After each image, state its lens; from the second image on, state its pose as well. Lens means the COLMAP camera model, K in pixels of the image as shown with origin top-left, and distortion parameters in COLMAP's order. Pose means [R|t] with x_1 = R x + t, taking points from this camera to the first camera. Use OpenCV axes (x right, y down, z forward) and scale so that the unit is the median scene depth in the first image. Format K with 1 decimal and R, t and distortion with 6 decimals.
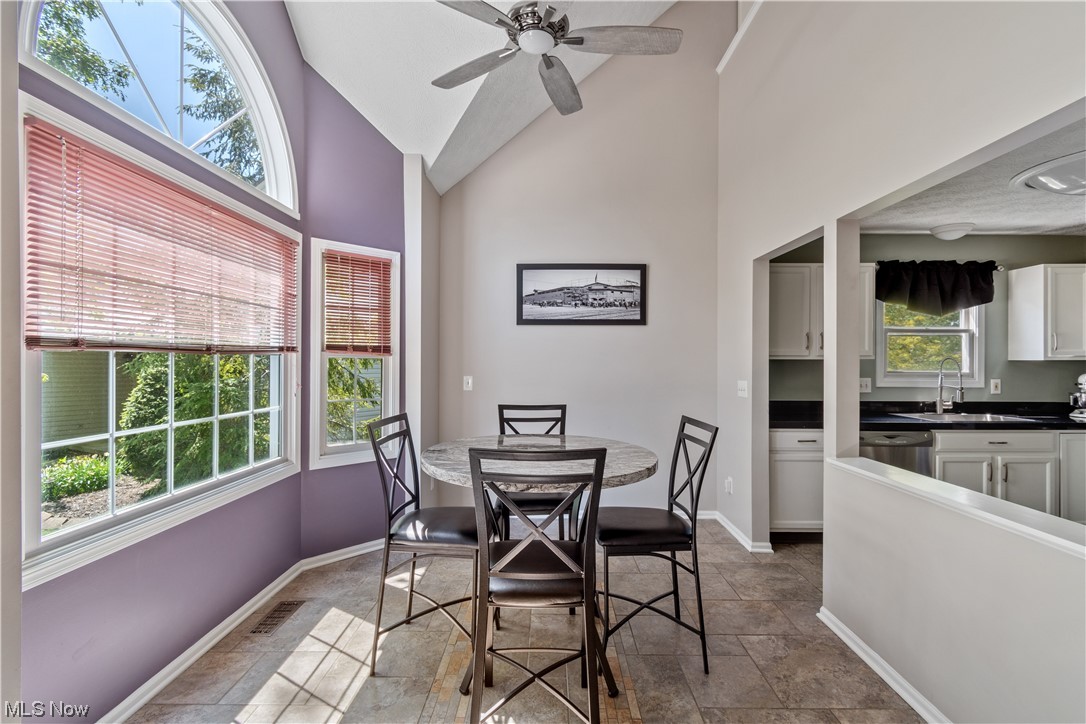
lens RADIAL K [[488.9, 0, 544.8], [0, 488.9, 363.0], [0, 0, 1]] dist [-0.001460, -0.000638]
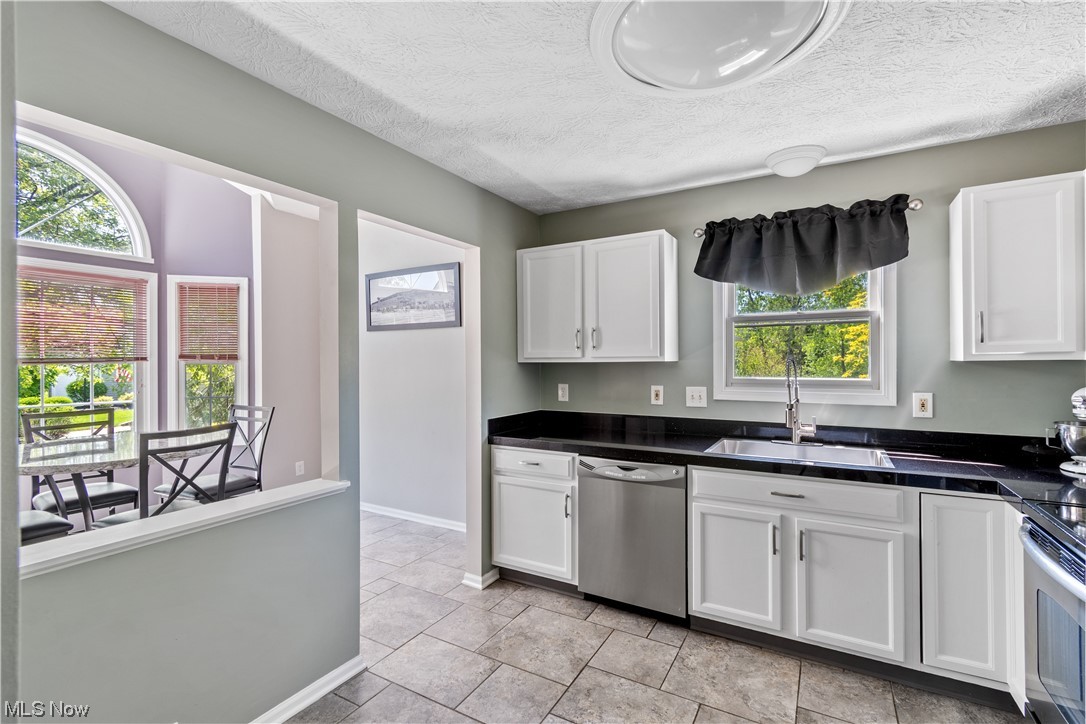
lens RADIAL K [[490.9, 0, 546.4], [0, 490.9, 364.6], [0, 0, 1]] dist [0.000858, 0.000381]
pose [[0.869682, -0.004285, -0.493594, 0.841528], [0.007612, 0.999960, 0.004731, -0.007455], [0.493554, -0.007872, 0.869680, 0.263009]]
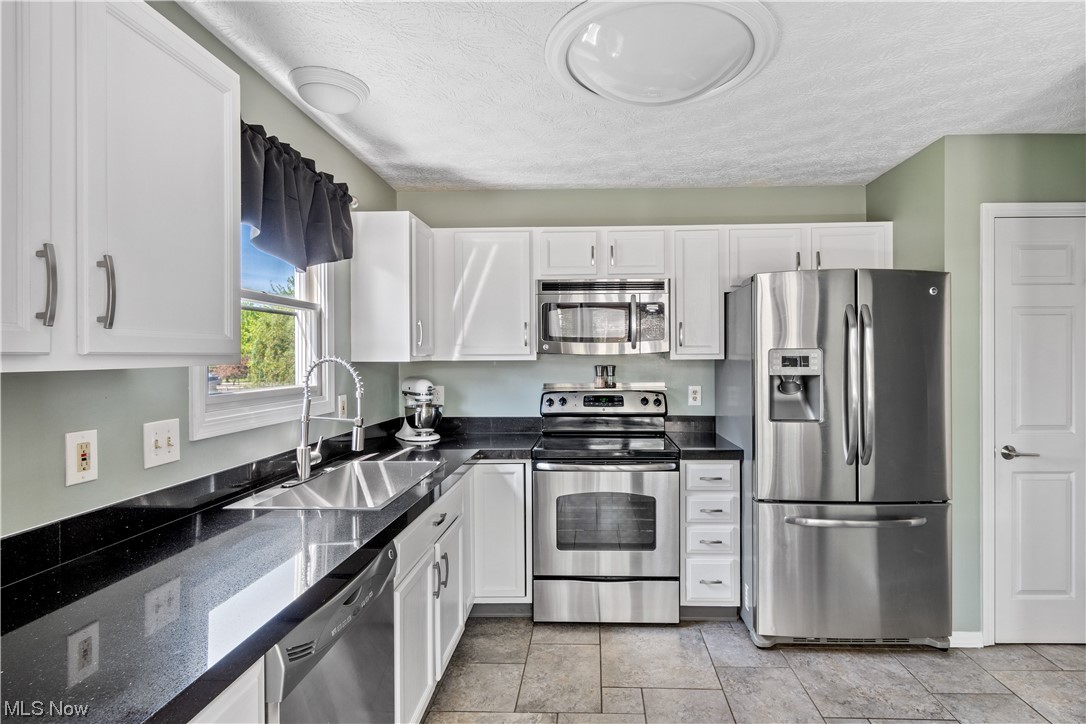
lens RADIAL K [[549.2, 0, 578.9], [0, 549.2, 359.9], [0, 0, 1]] dist [0.001285, -0.000102]
pose [[0.014257, -0.008800, 0.999860, 0.290286], [0.005042, 0.999949, 0.008729, -0.012498], [-0.999886, 0.004917, 0.014300, 0.729171]]
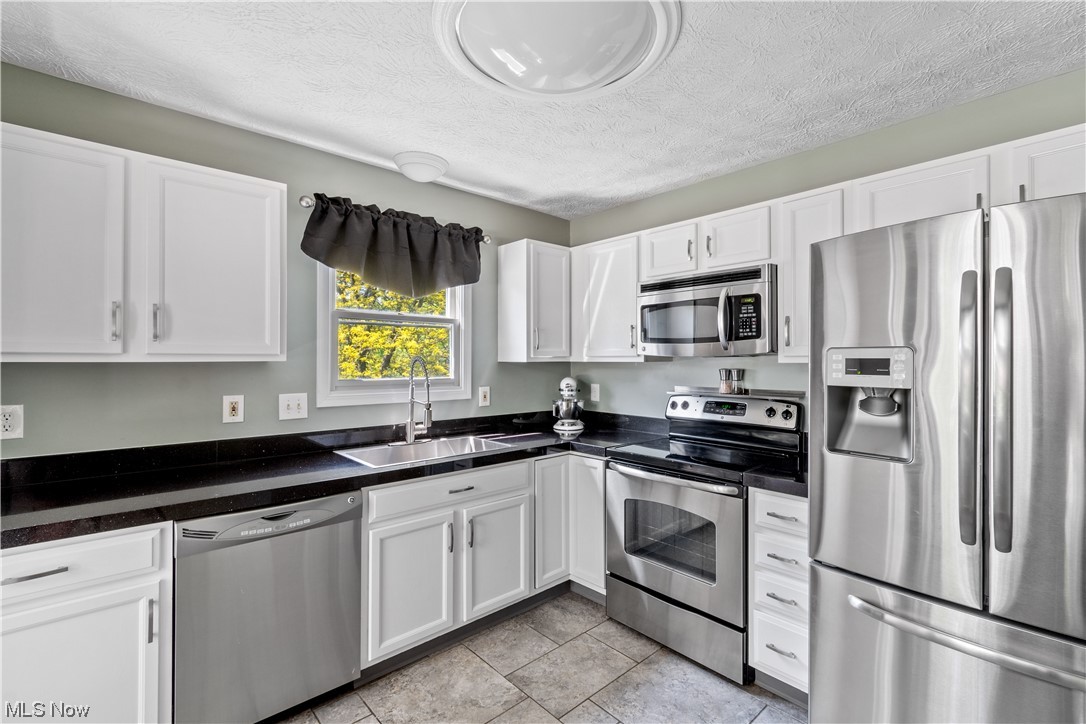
lens RADIAL K [[489.1, 0, 558.6], [0, 489.1, 358.5], [0, 0, 1]] dist [0.001211, 0.000147]
pose [[0.726291, 0.001213, 0.687387, 0.497115], [0.000267, 0.999998, -0.002046, -0.009253], [-0.687388, 0.001670, 0.726289, 0.377713]]
